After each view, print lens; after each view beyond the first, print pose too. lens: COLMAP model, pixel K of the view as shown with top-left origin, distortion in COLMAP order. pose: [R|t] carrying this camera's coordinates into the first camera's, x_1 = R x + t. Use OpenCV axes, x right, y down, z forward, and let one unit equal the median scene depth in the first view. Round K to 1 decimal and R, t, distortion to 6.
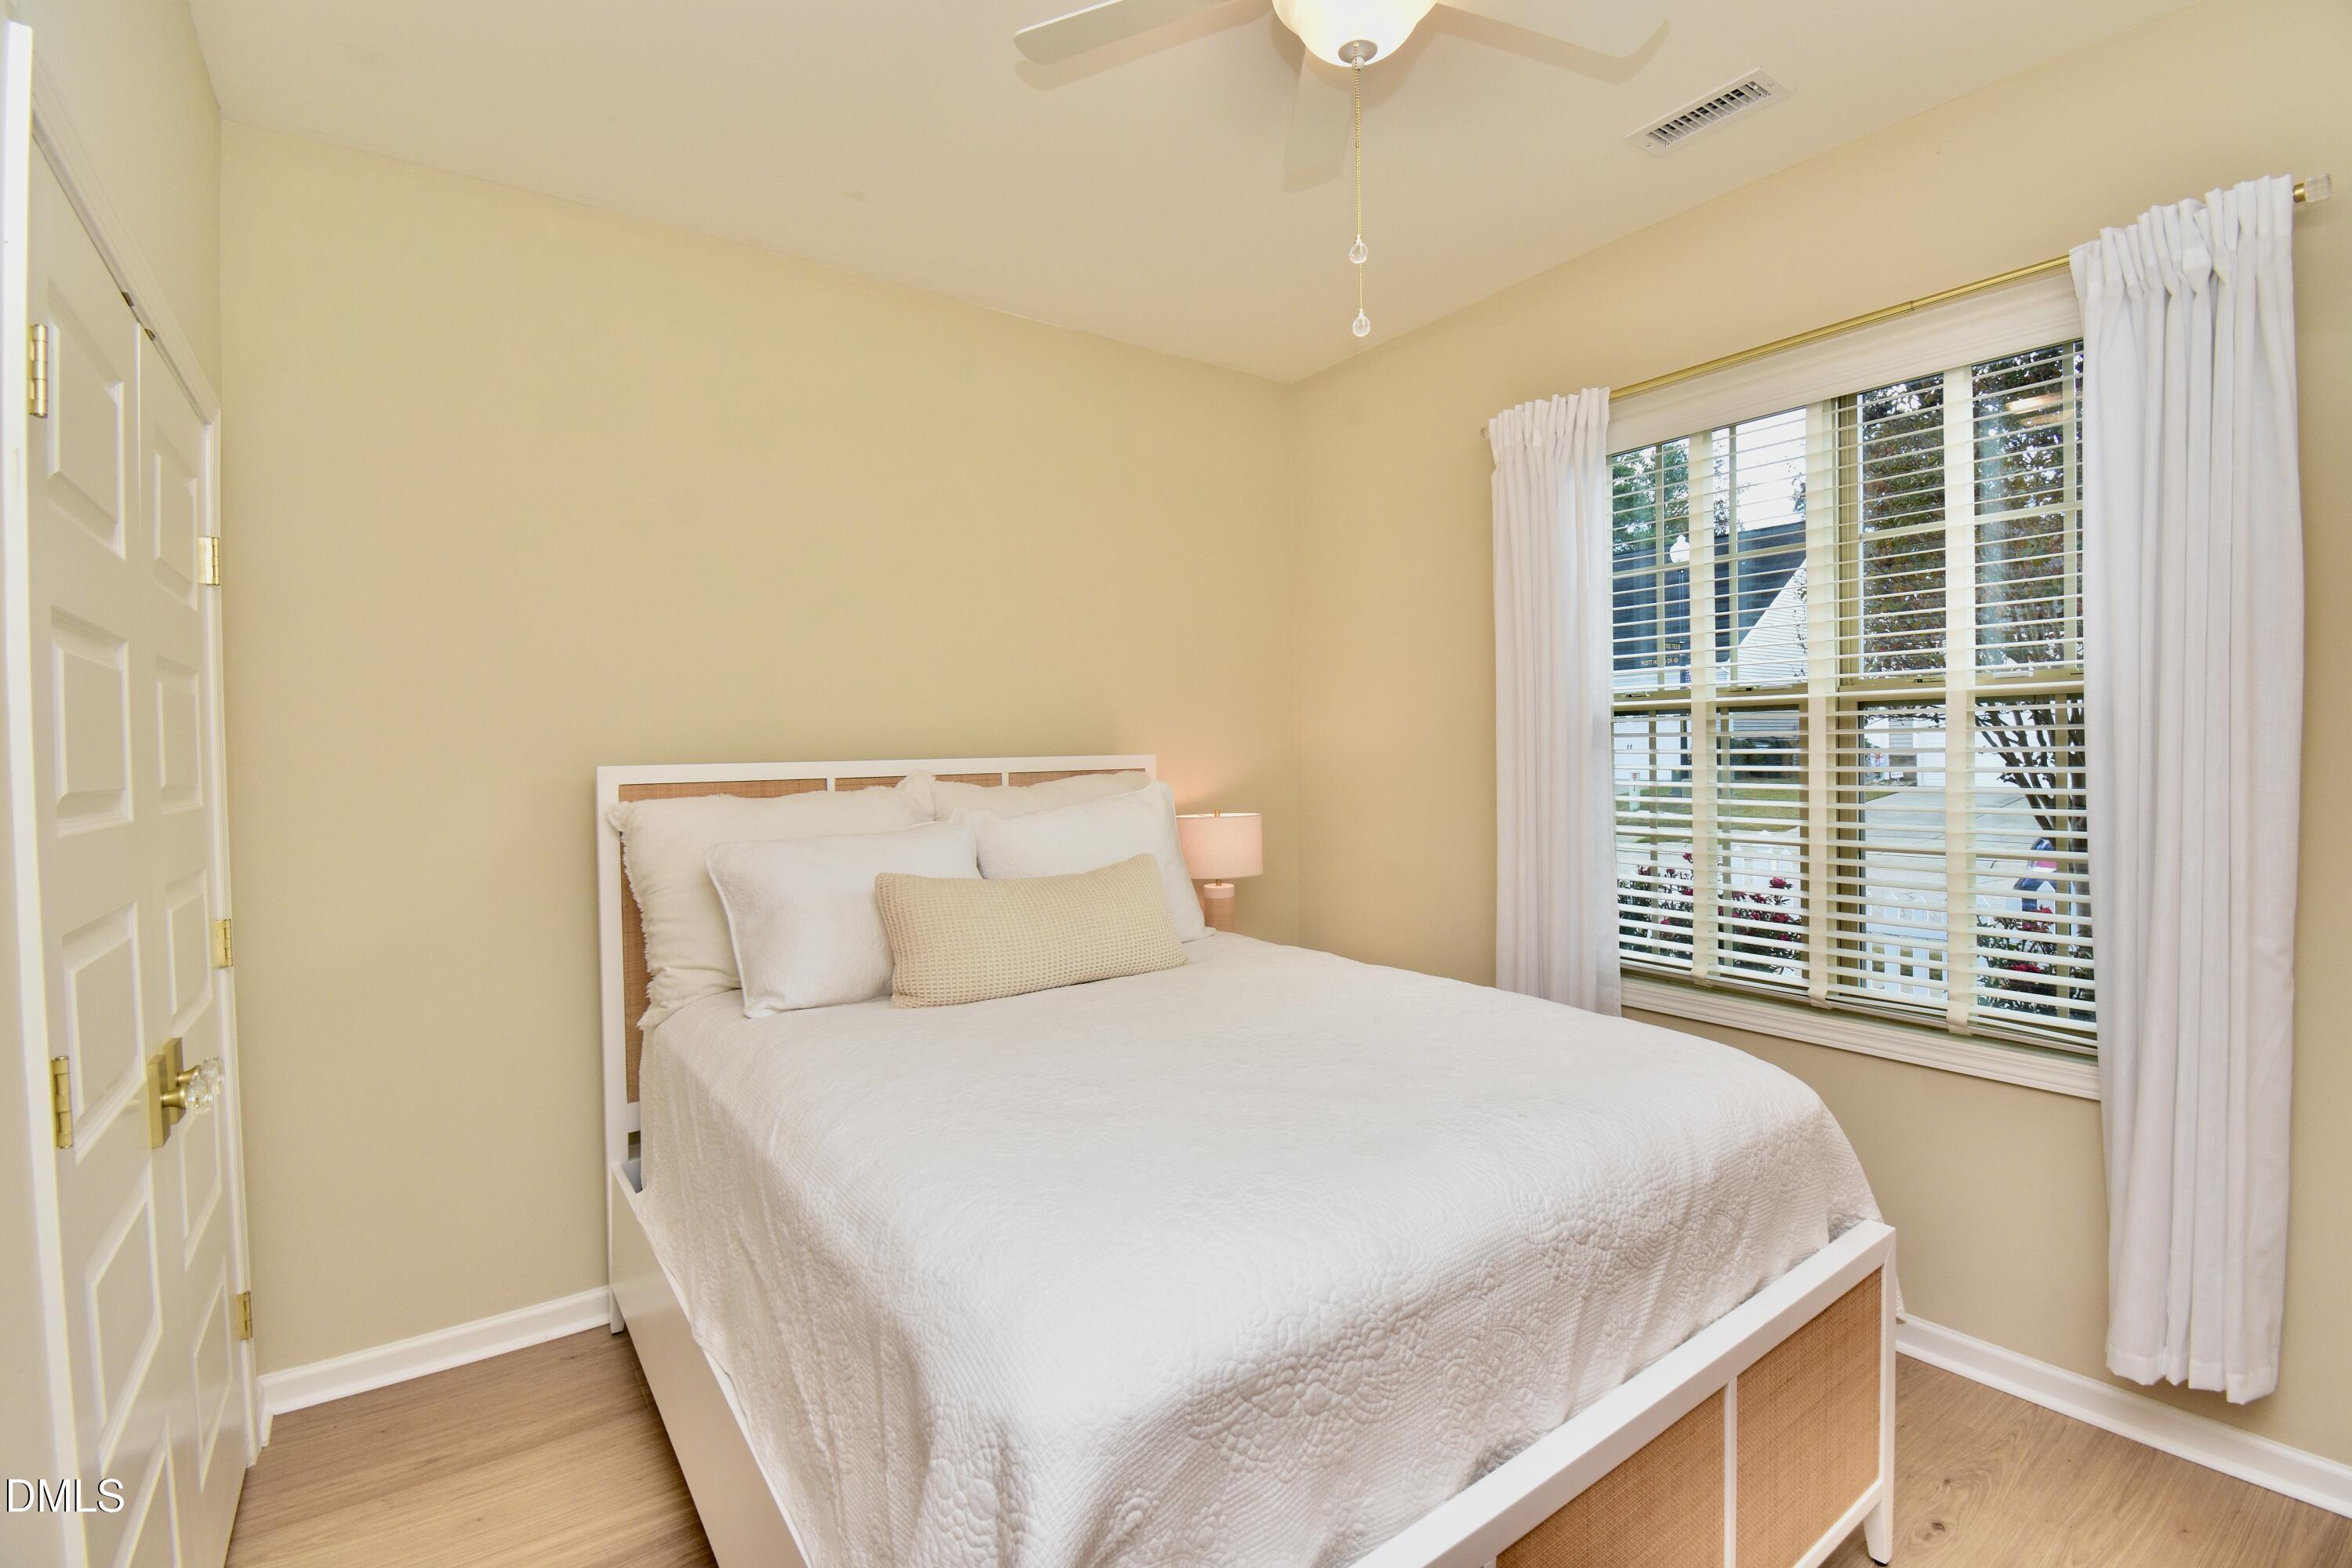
lens RADIAL K [[1044.5, 0, 1153.3], [0, 1044.5, 759.4], [0, 0, 1]] dist [0.016022, -0.022409]
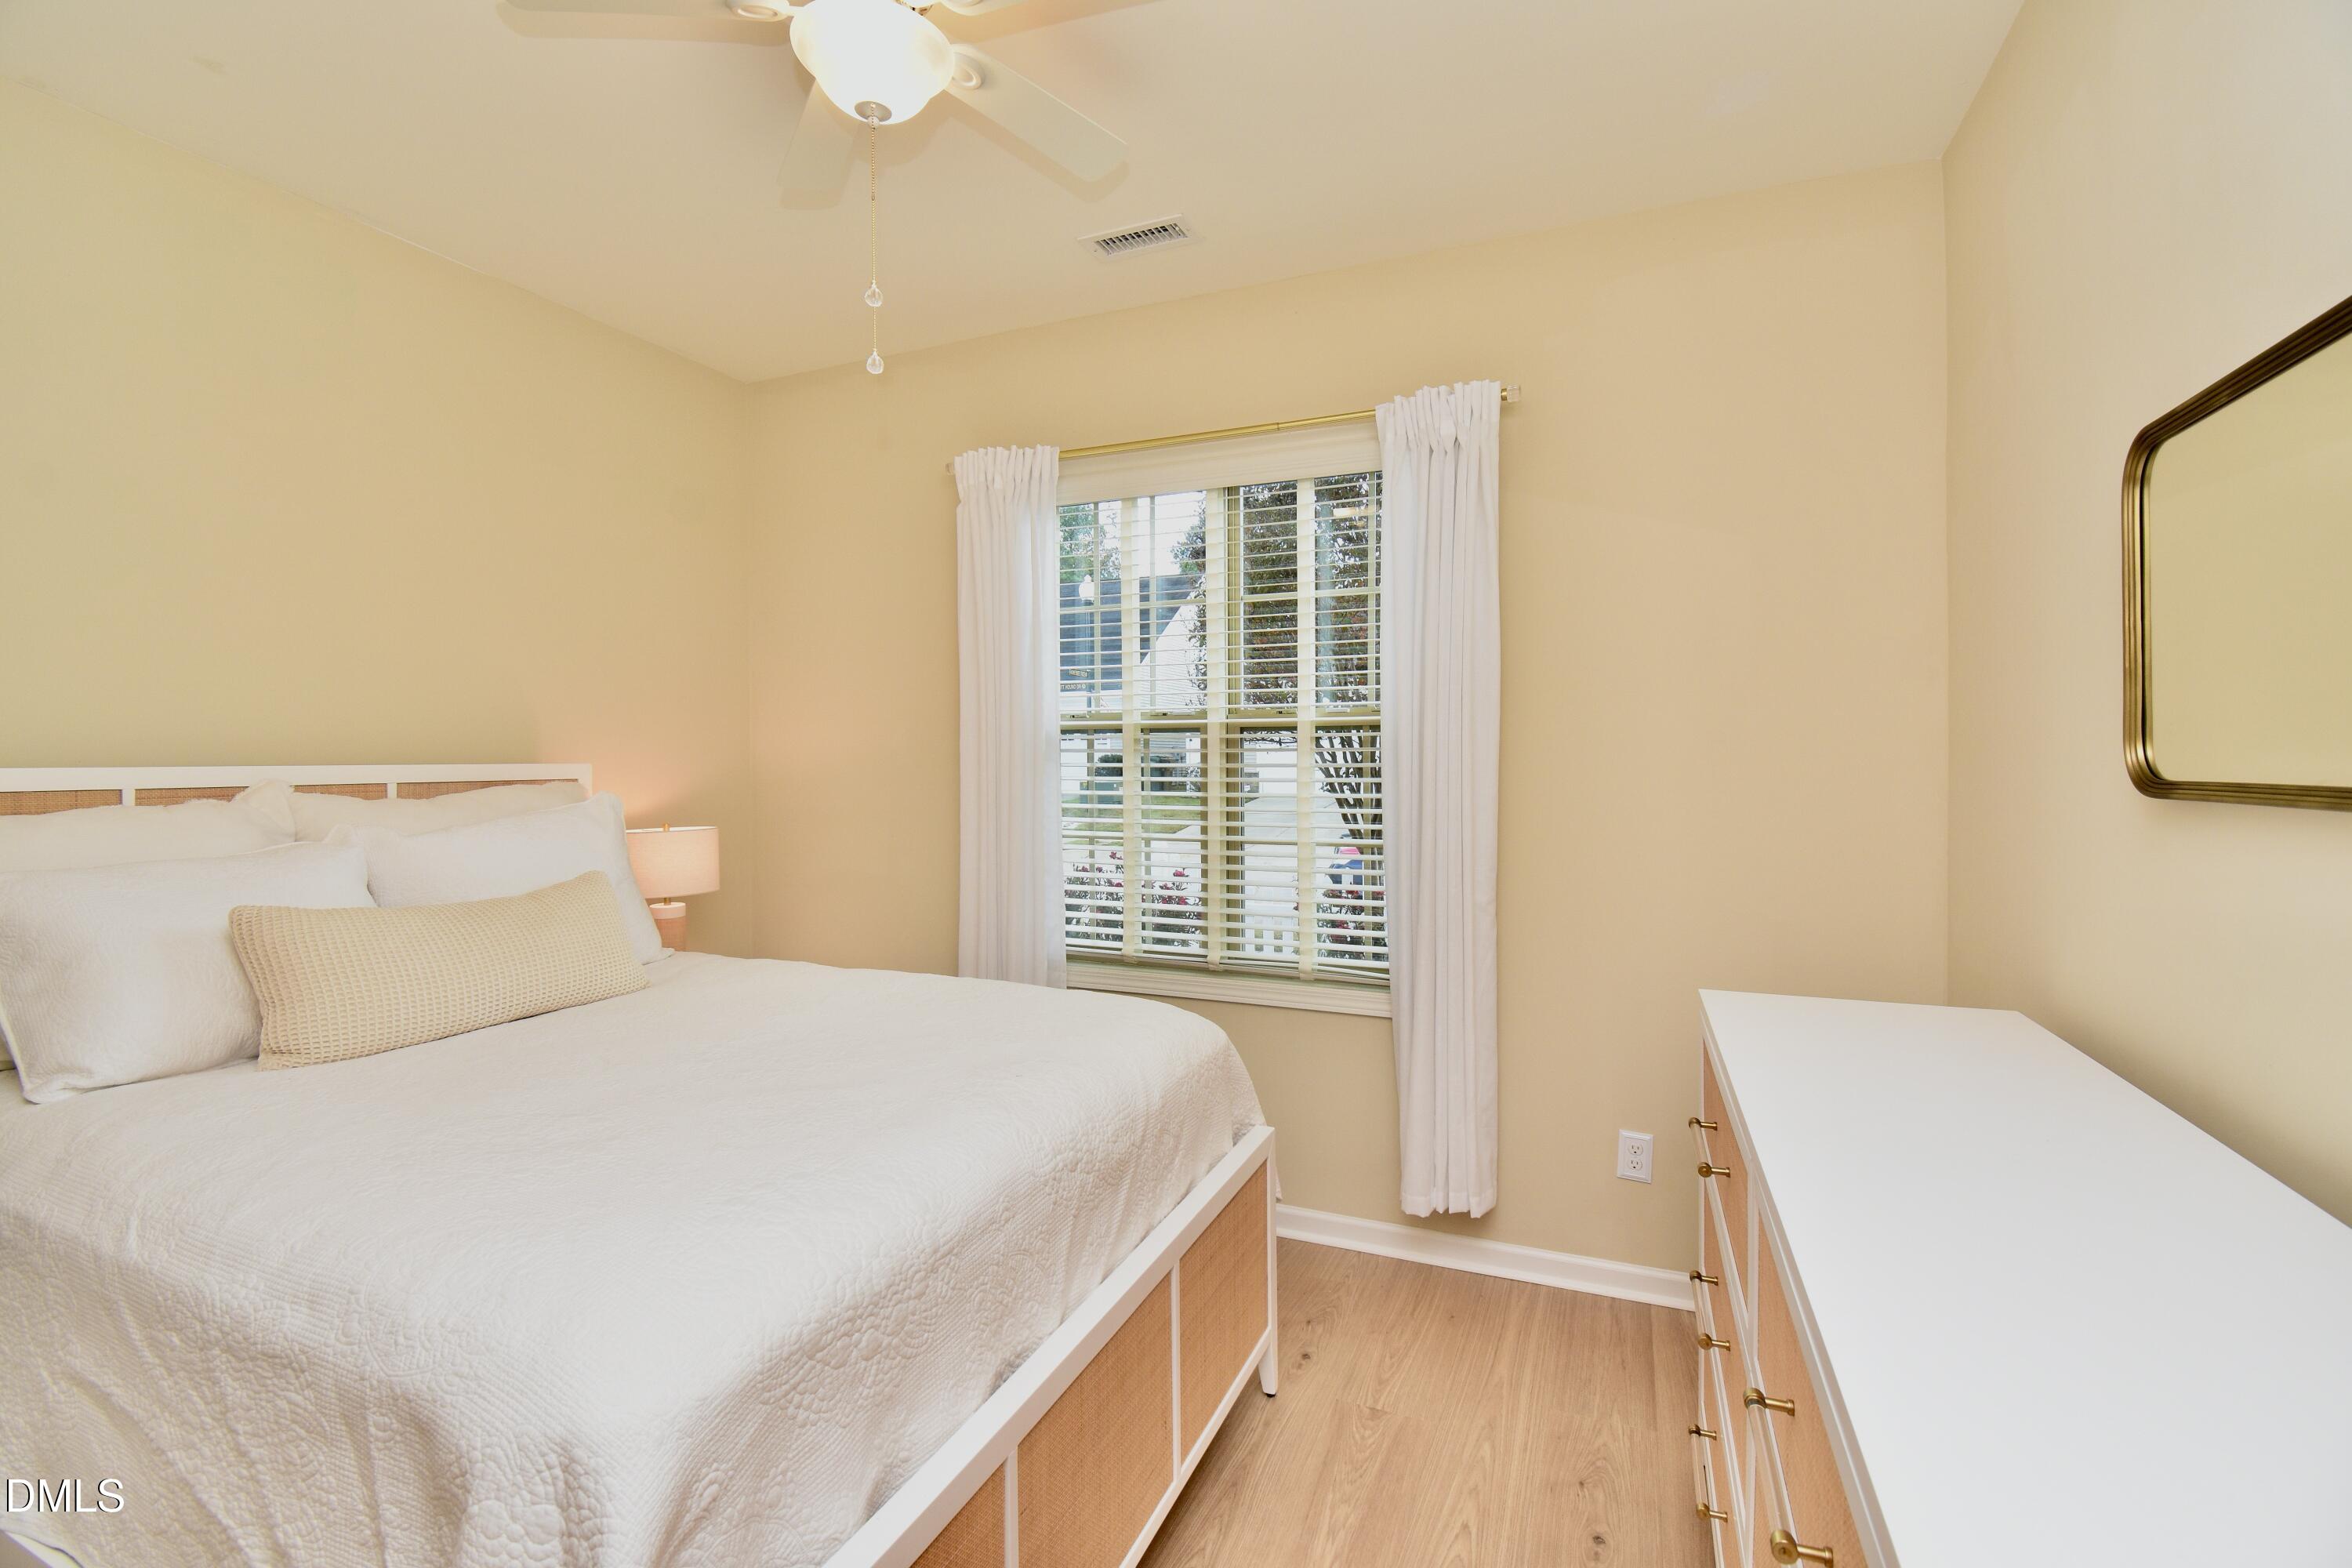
lens RADIAL K [[1044.5, 0, 1147.2], [0, 1044.5, 746.1], [0, 0, 1]] dist [0.016022, -0.022409]
pose [[0.866030, 0.019070, 0.499628, -0.085035], [-0.005905, 0.999593, -0.027917, 0.006494], [-0.499957, 0.021227, 0.865790, -0.060923]]
